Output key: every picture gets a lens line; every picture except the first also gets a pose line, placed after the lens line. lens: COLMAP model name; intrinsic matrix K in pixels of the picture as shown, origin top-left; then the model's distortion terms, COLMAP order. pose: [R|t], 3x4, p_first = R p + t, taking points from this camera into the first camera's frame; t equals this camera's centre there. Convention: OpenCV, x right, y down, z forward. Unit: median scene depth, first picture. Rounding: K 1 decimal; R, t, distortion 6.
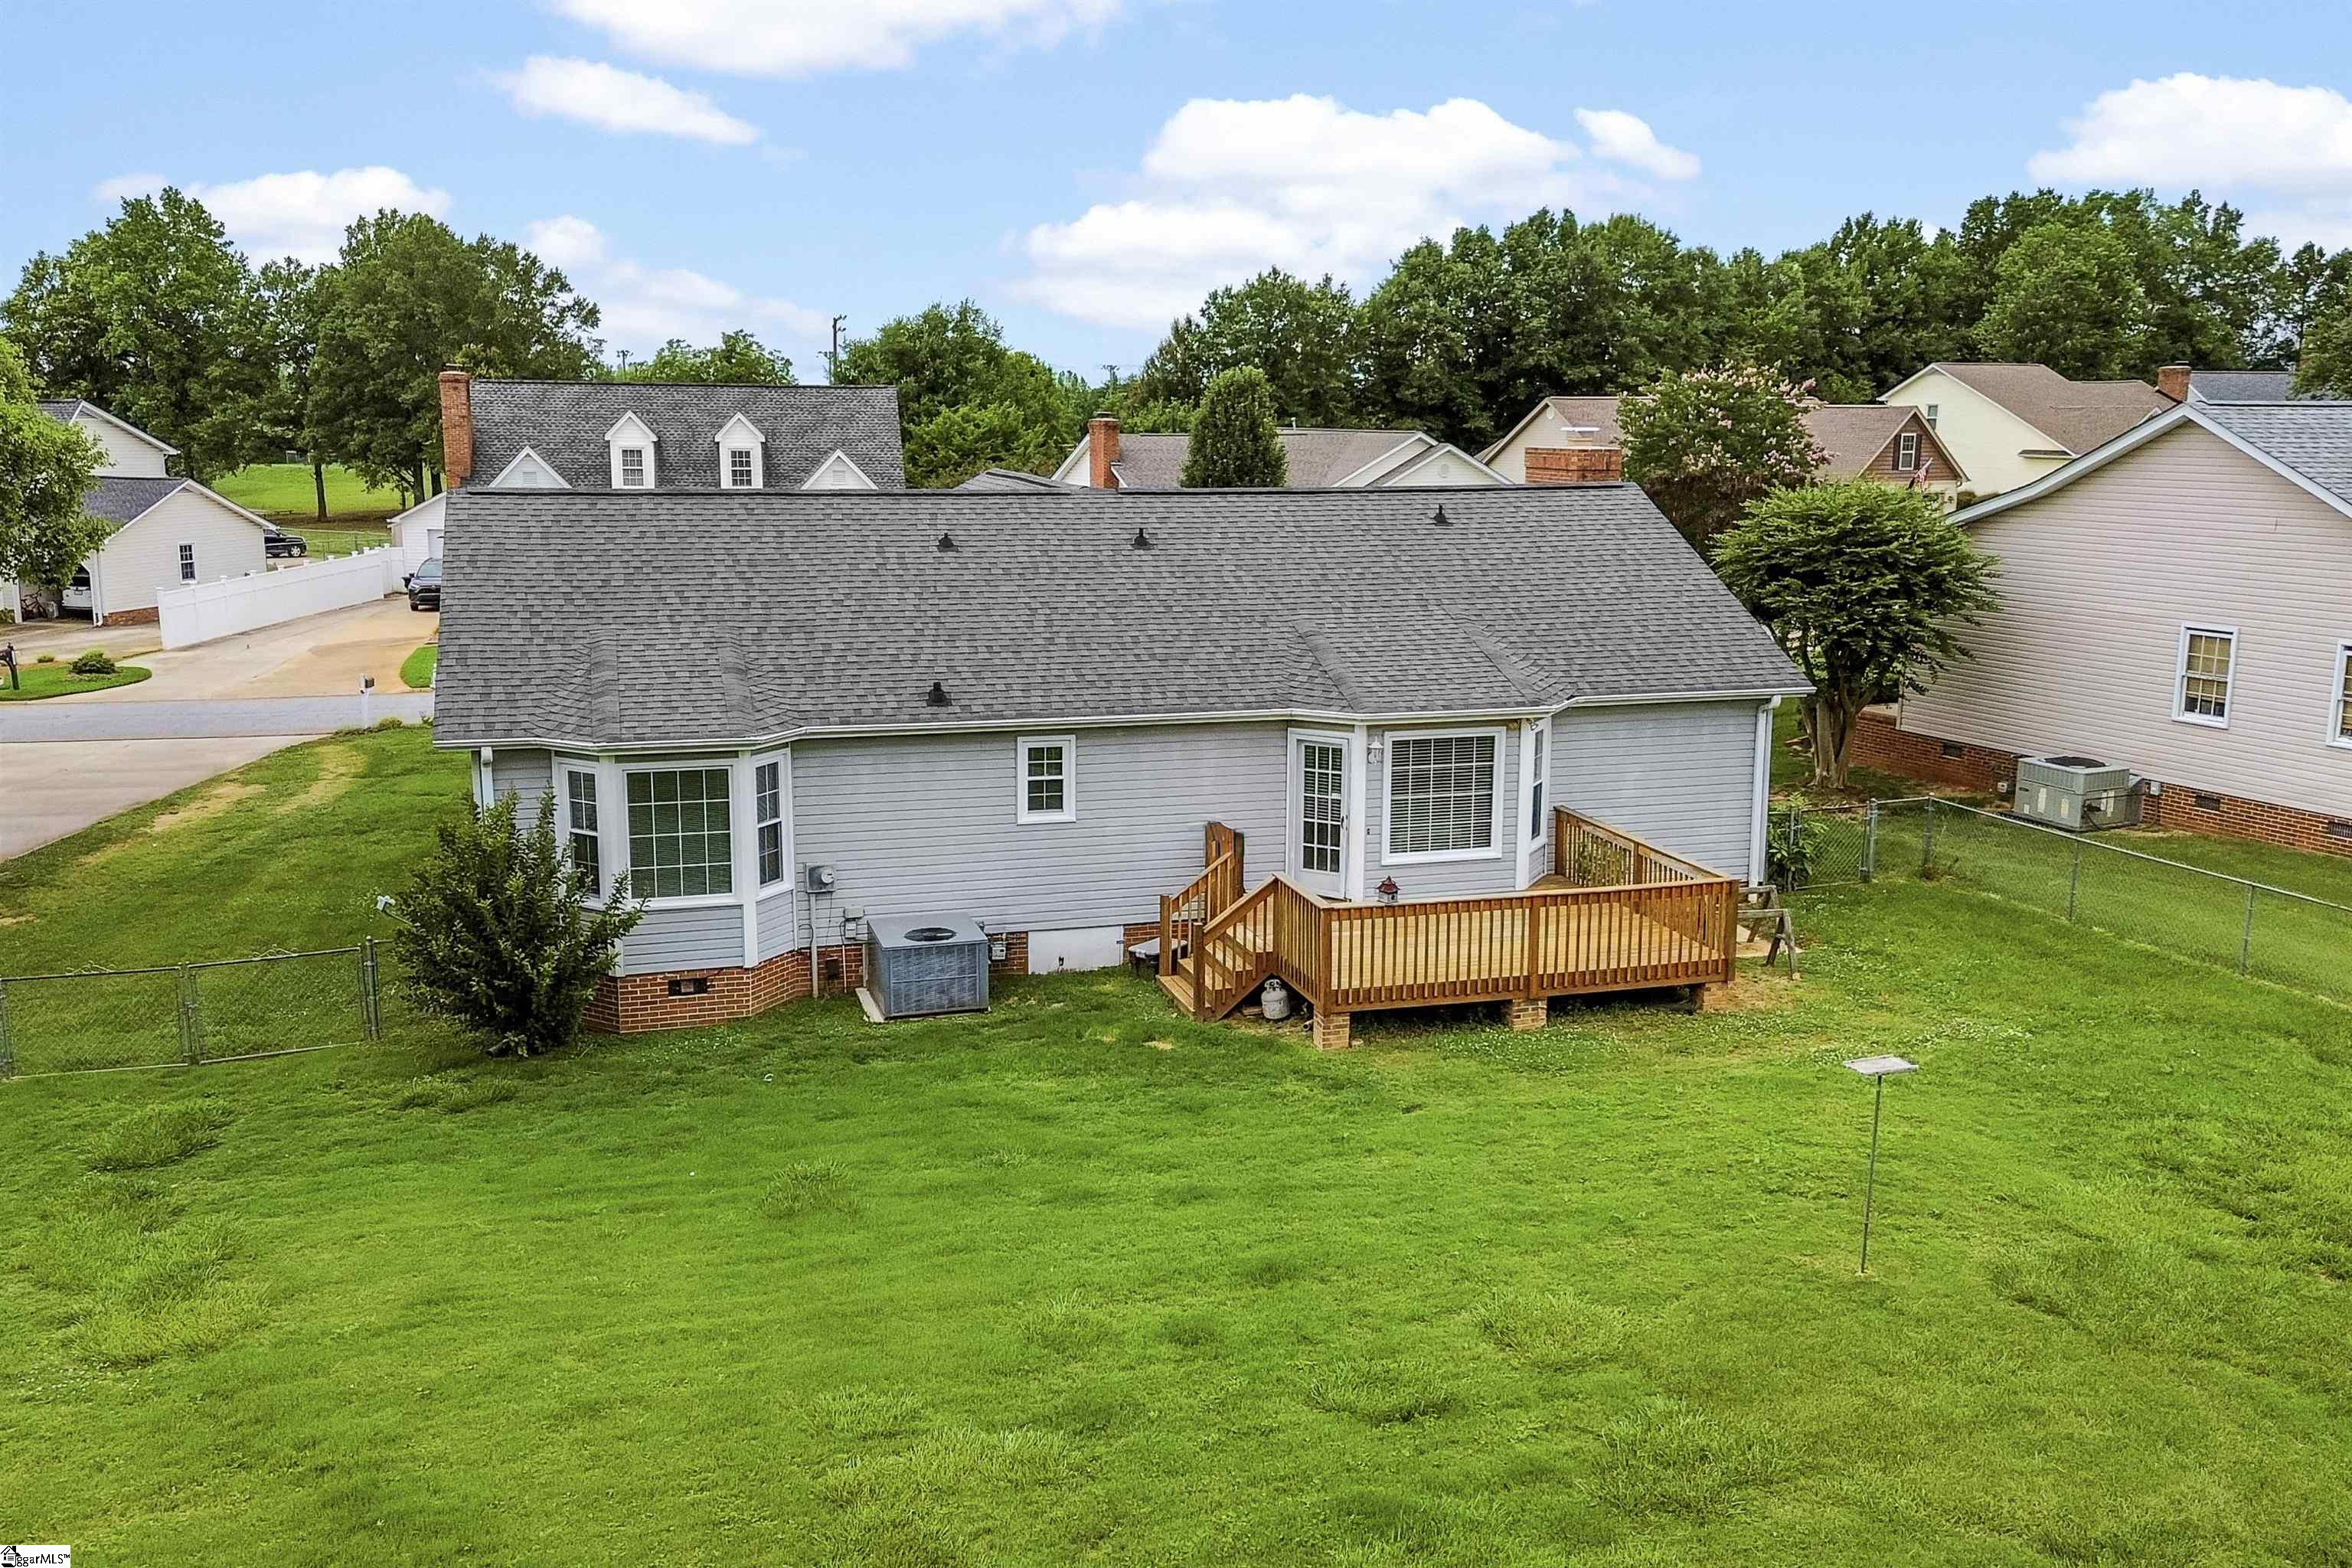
lens RADIAL K [[2022.0, 0, 1169.7], [0, 2022.0, 778.8], [0, 0, 1]] dist [0.075942, -0.076038]
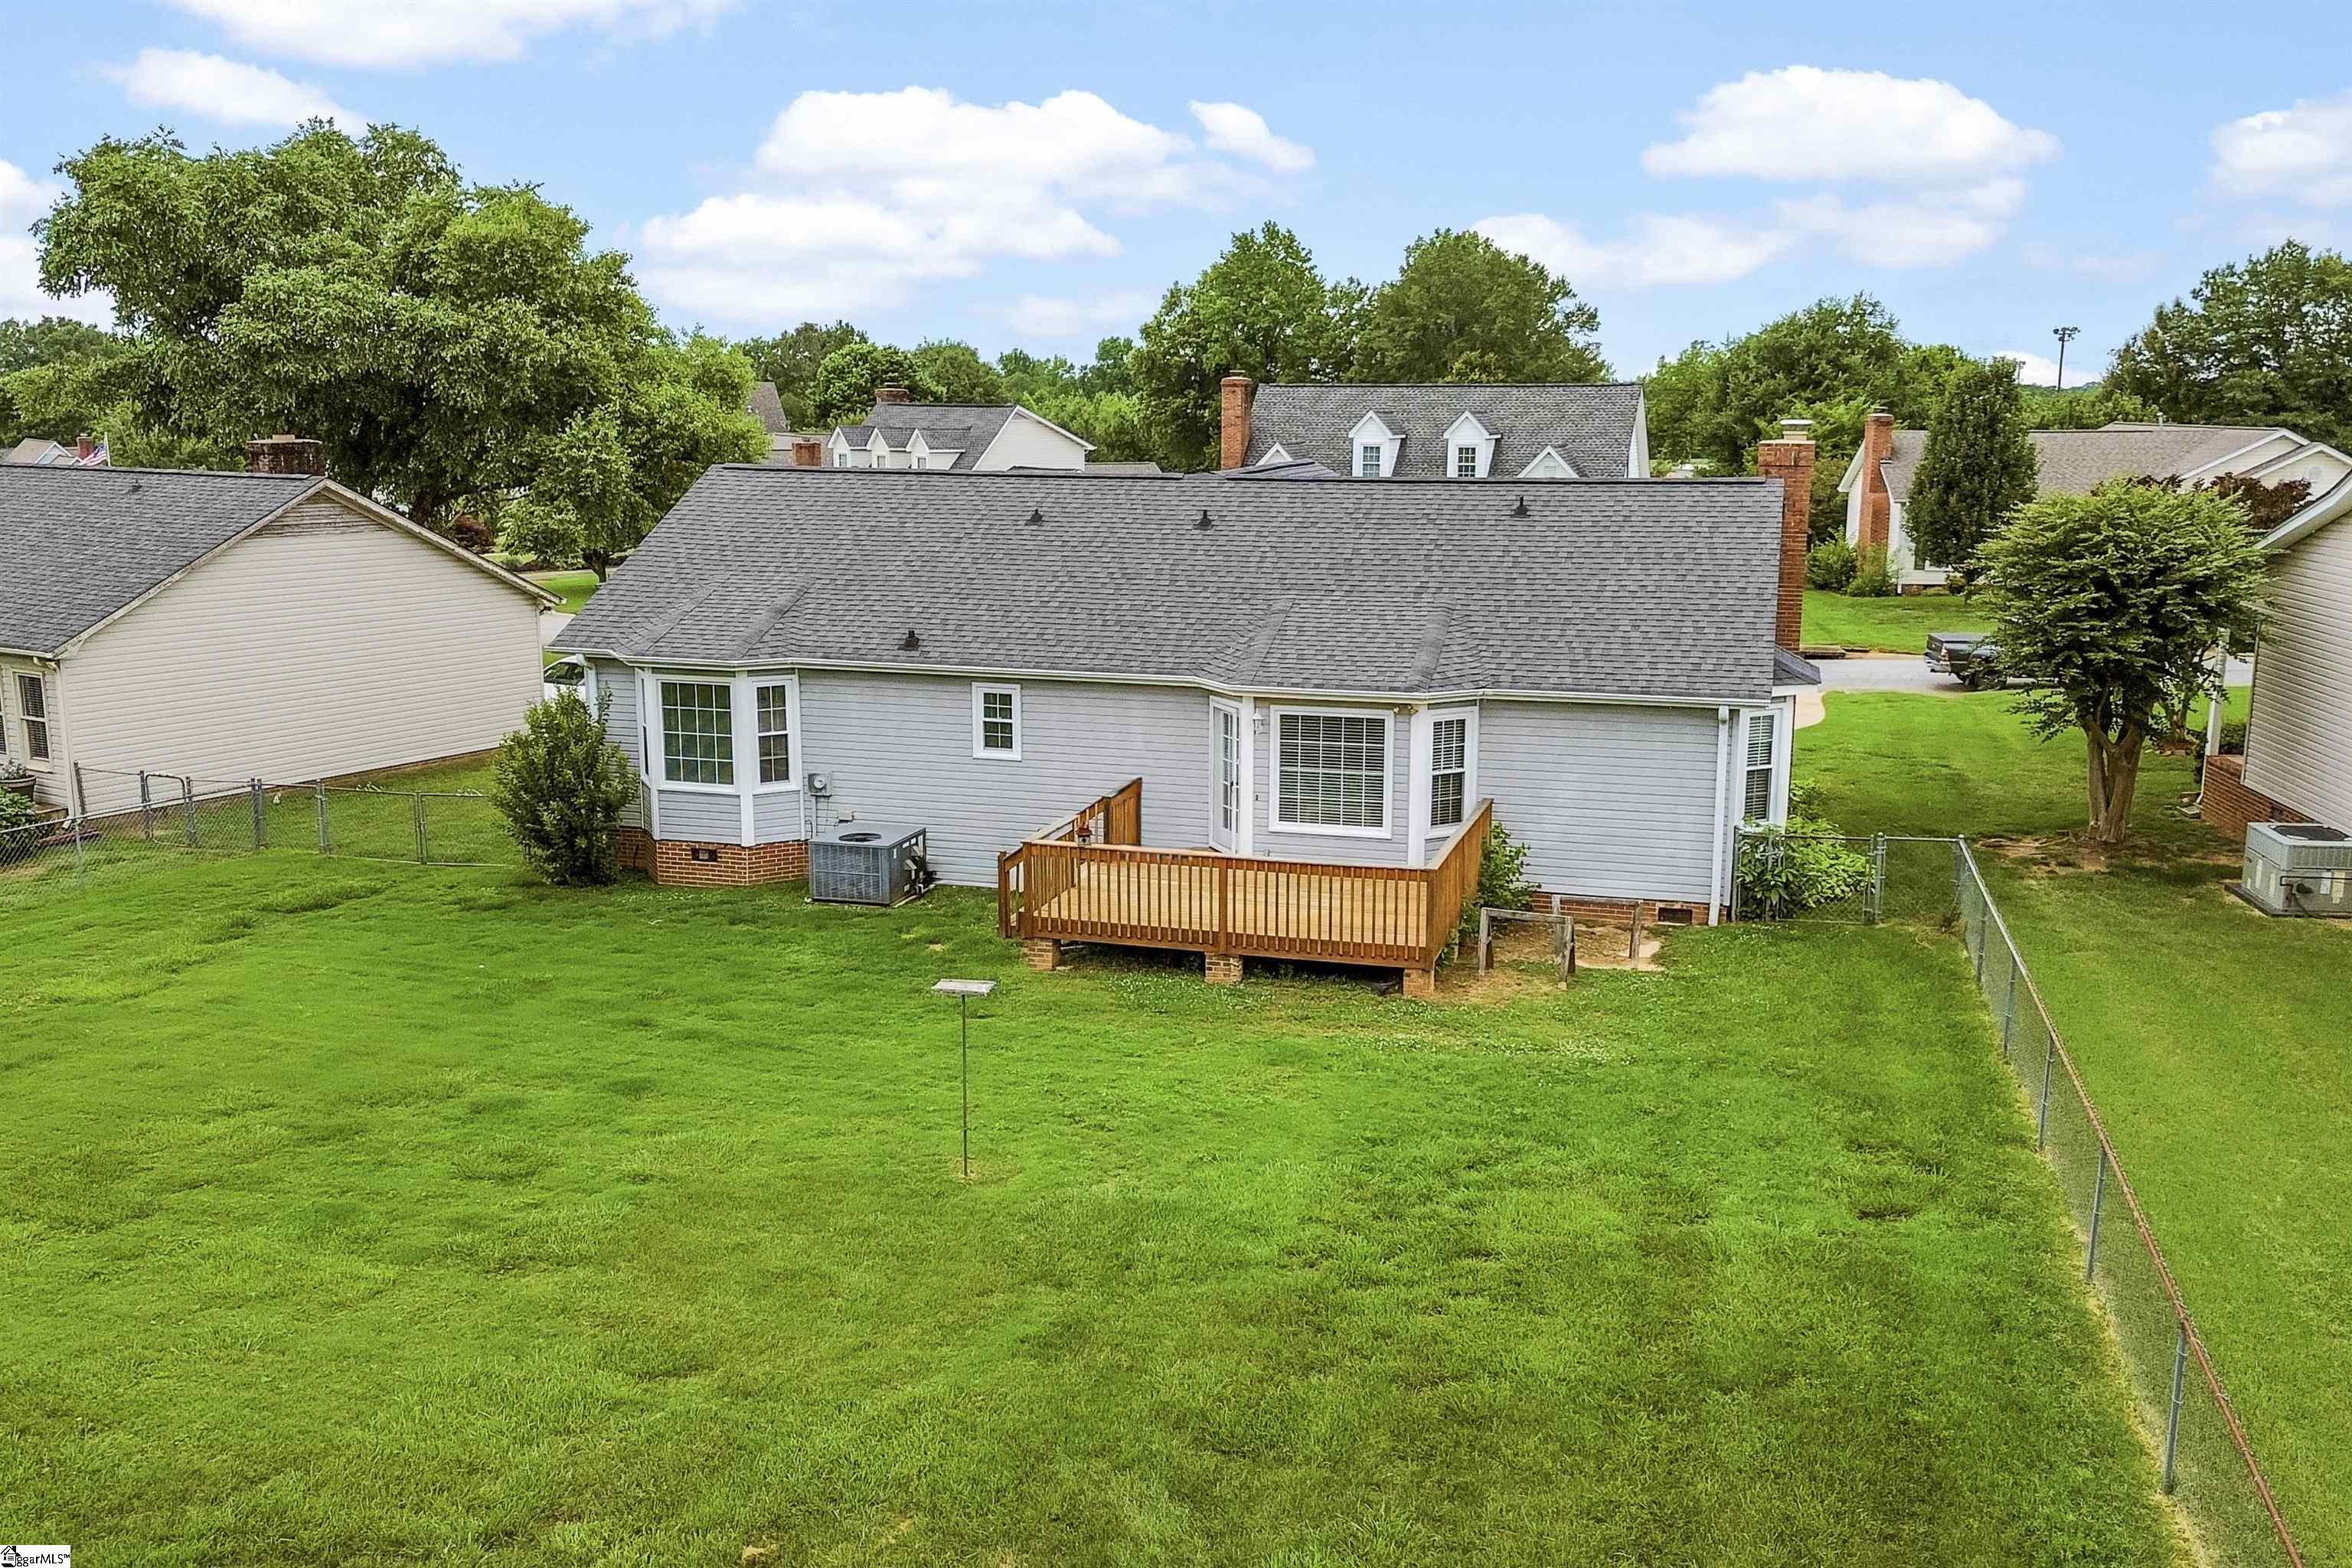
lens RADIAL K [[2022.0, 0, 1169.0], [0, 2022.0, 791.1], [0, 0, 1]] dist [0.075942, -0.076038]
pose [[0.834903, 0.101997, -0.540863, 0.650117], [-0.099602, 0.994454, 0.033784, -0.008855], [0.541309, 0.025665, 0.840432, 0.082820]]
